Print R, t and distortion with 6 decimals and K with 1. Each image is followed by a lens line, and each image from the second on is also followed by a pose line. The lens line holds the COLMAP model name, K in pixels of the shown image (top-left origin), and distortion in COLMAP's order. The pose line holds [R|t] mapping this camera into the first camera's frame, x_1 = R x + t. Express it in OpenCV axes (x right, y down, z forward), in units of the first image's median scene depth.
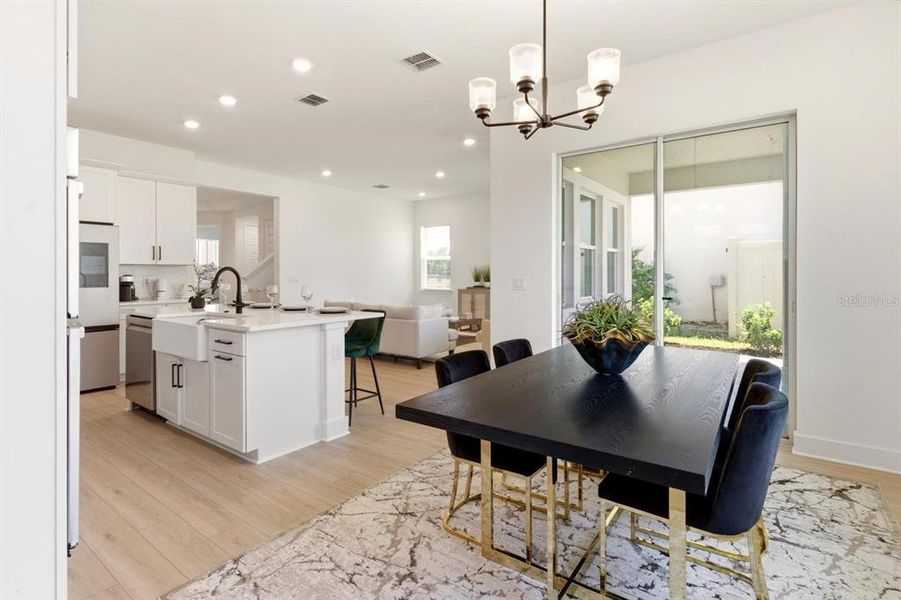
lens RADIAL K [[438.8, 0, 449.1], [0, 438.8, 275.2], [0, 0, 1]] dist [-0.001631, -0.000631]
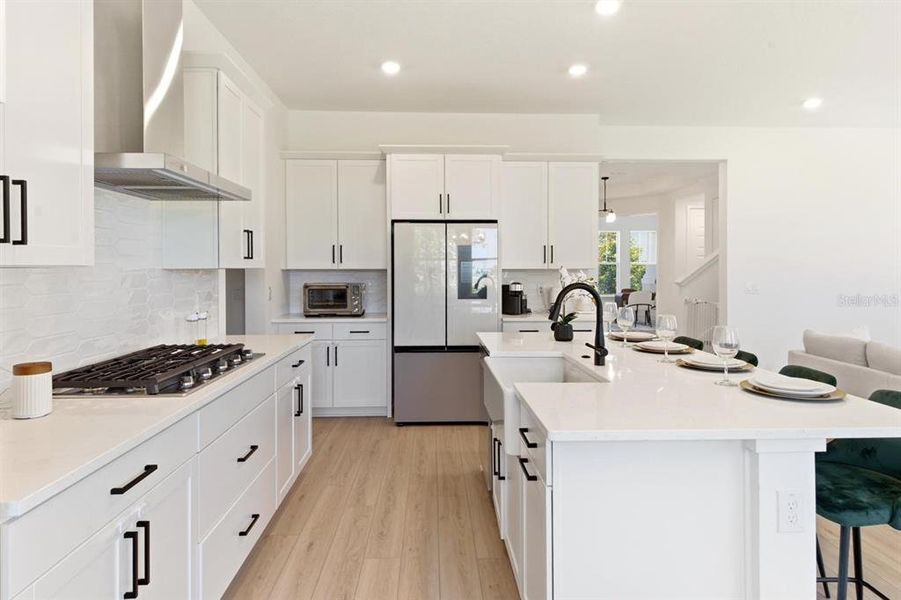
lens RADIAL K [[516.0, 0, 451.4], [0, 516.0, 272.8], [0, 0, 1]] dist [-0.000504, -0.001194]
pose [[0.611163, 0.008663, -0.791457, -0.053116], [-0.003836, 0.999961, 0.007983, -0.025244], [0.791495, -0.001843, 0.611172, 0.322457]]
